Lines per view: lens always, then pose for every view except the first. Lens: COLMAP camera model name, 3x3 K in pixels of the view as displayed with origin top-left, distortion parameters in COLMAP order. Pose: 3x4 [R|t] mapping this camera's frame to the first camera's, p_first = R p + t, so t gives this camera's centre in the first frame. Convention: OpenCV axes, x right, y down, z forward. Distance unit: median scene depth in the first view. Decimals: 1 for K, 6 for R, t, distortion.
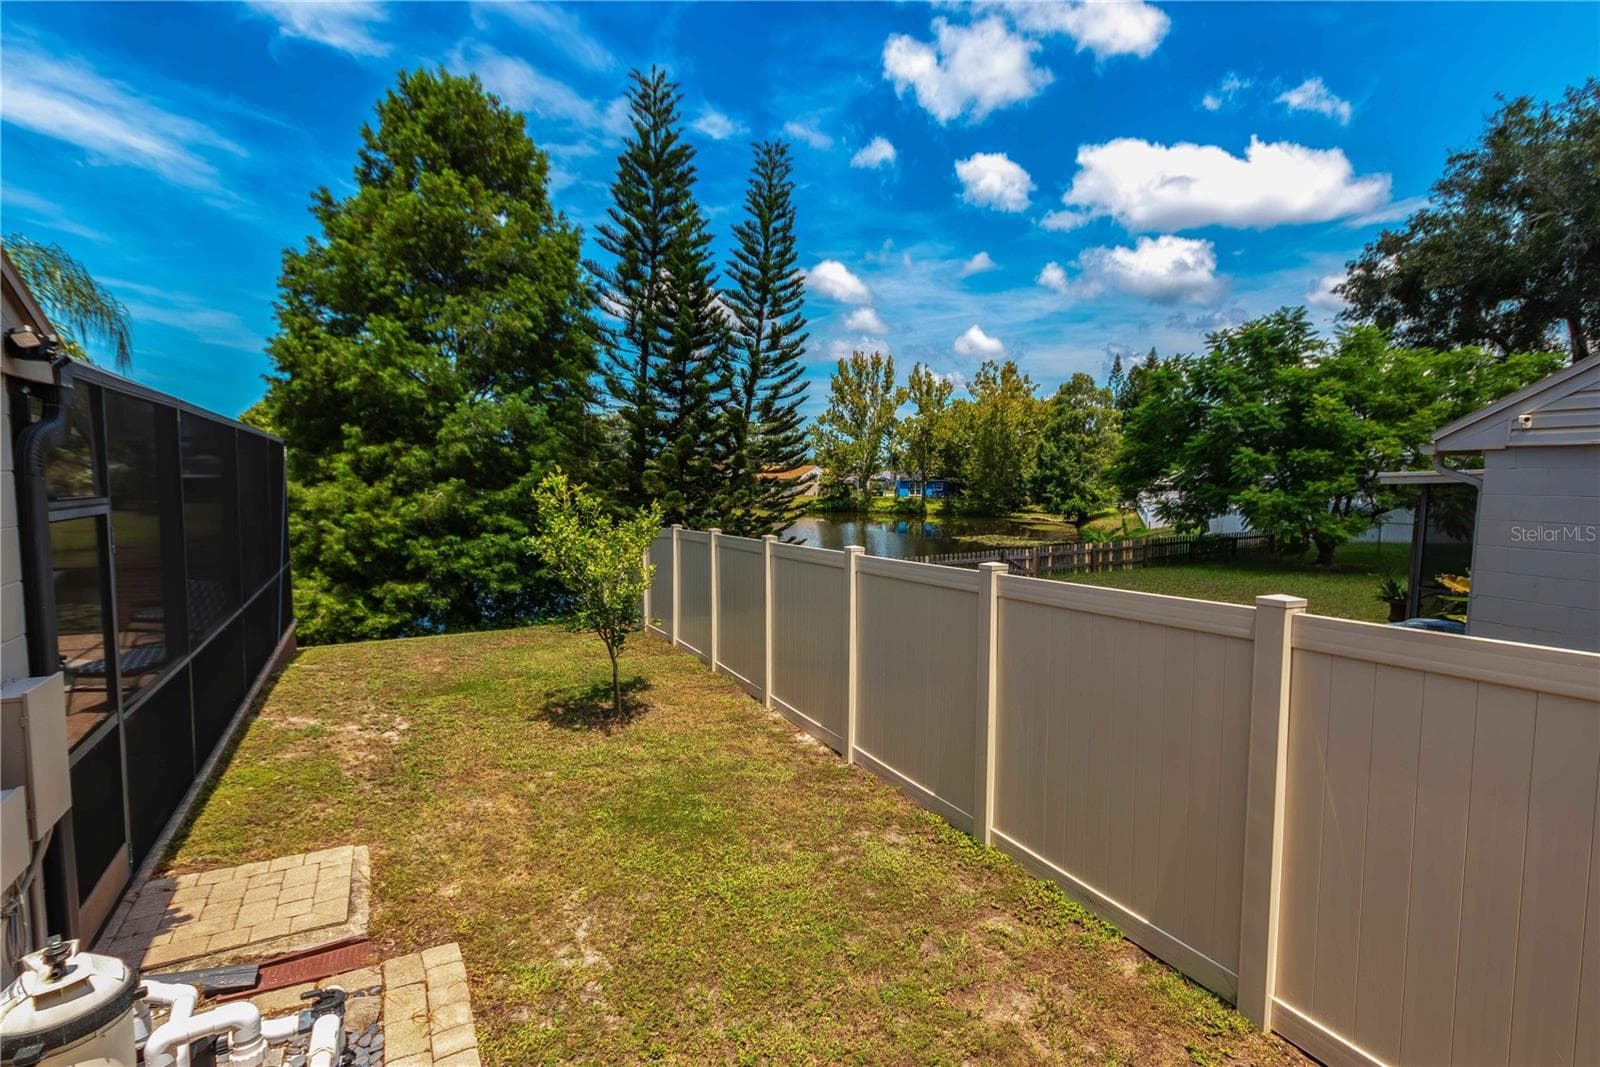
lens RADIAL K [[731.7, 0, 795.7], [0, 731.7, 543.8], [0, 0, 1]] dist [0.000451, 0.000487]
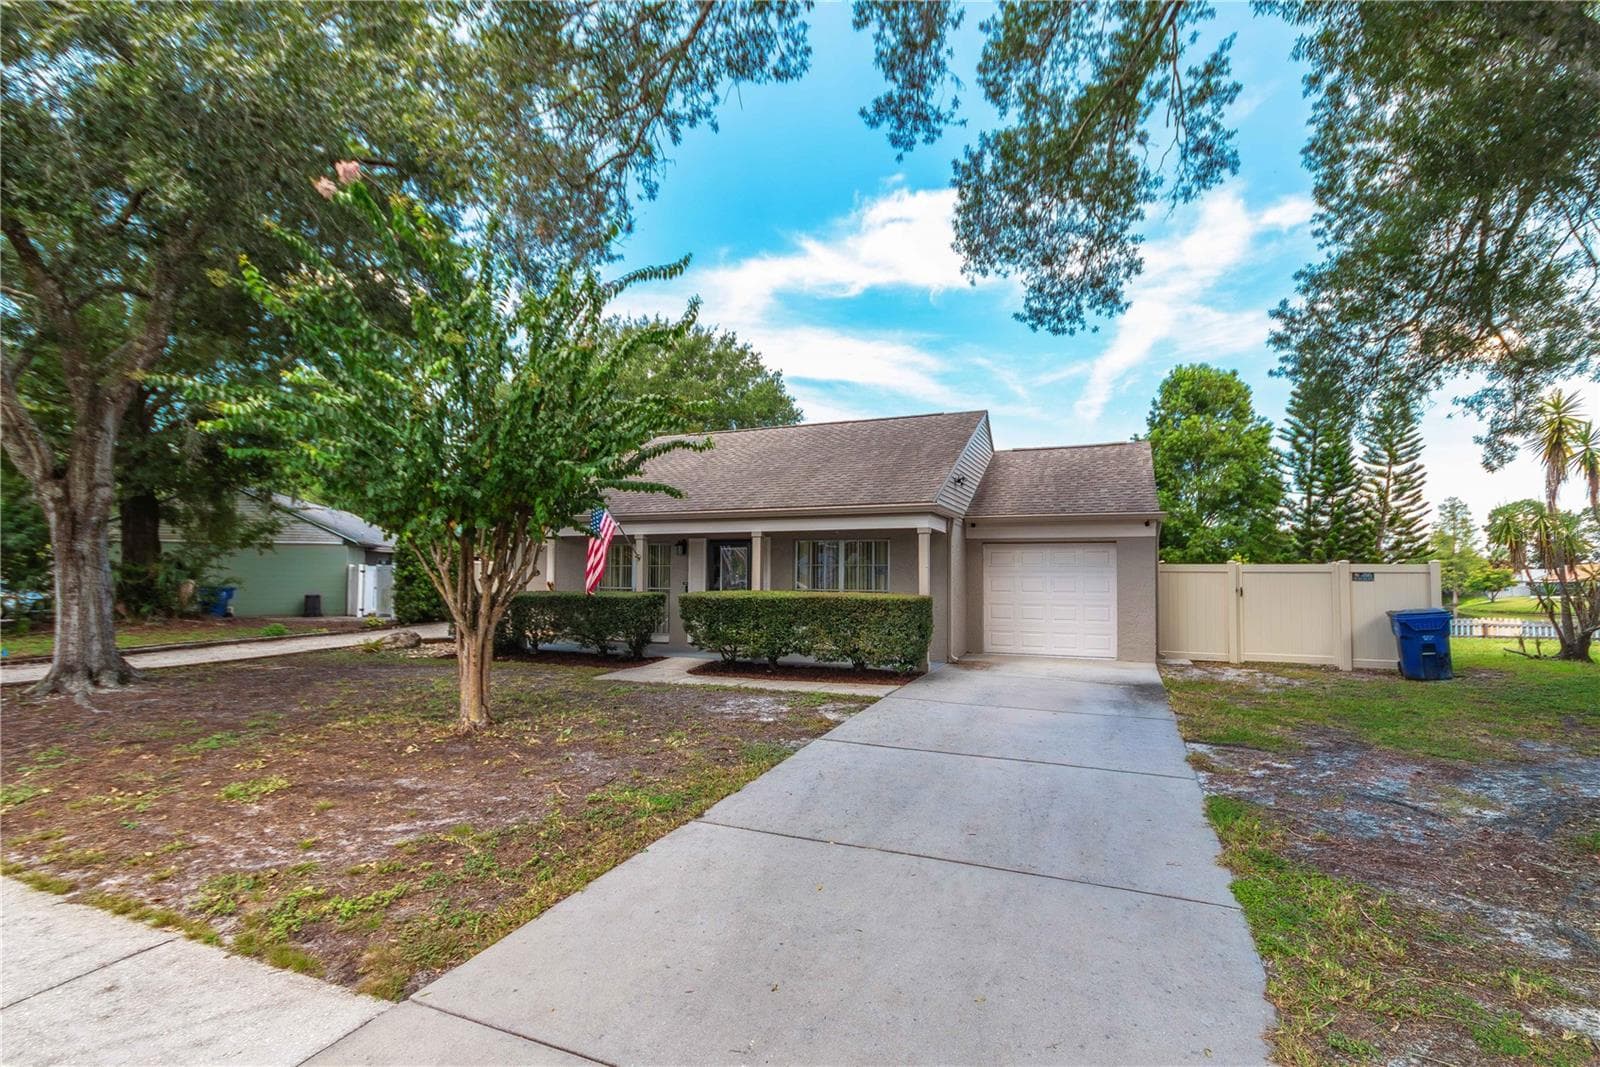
lens RADIAL K [[731.7, 0, 795.7], [0, 731.7, 543.8], [0, 0, 1]] dist [0.000451, 0.000487]
pose [[0.613454, -0.033252, -0.789030, 0.445373], [-0.060286, 0.994226, -0.088771, 0.097723], [0.787426, 0.102025, 0.607907, -1.086959]]
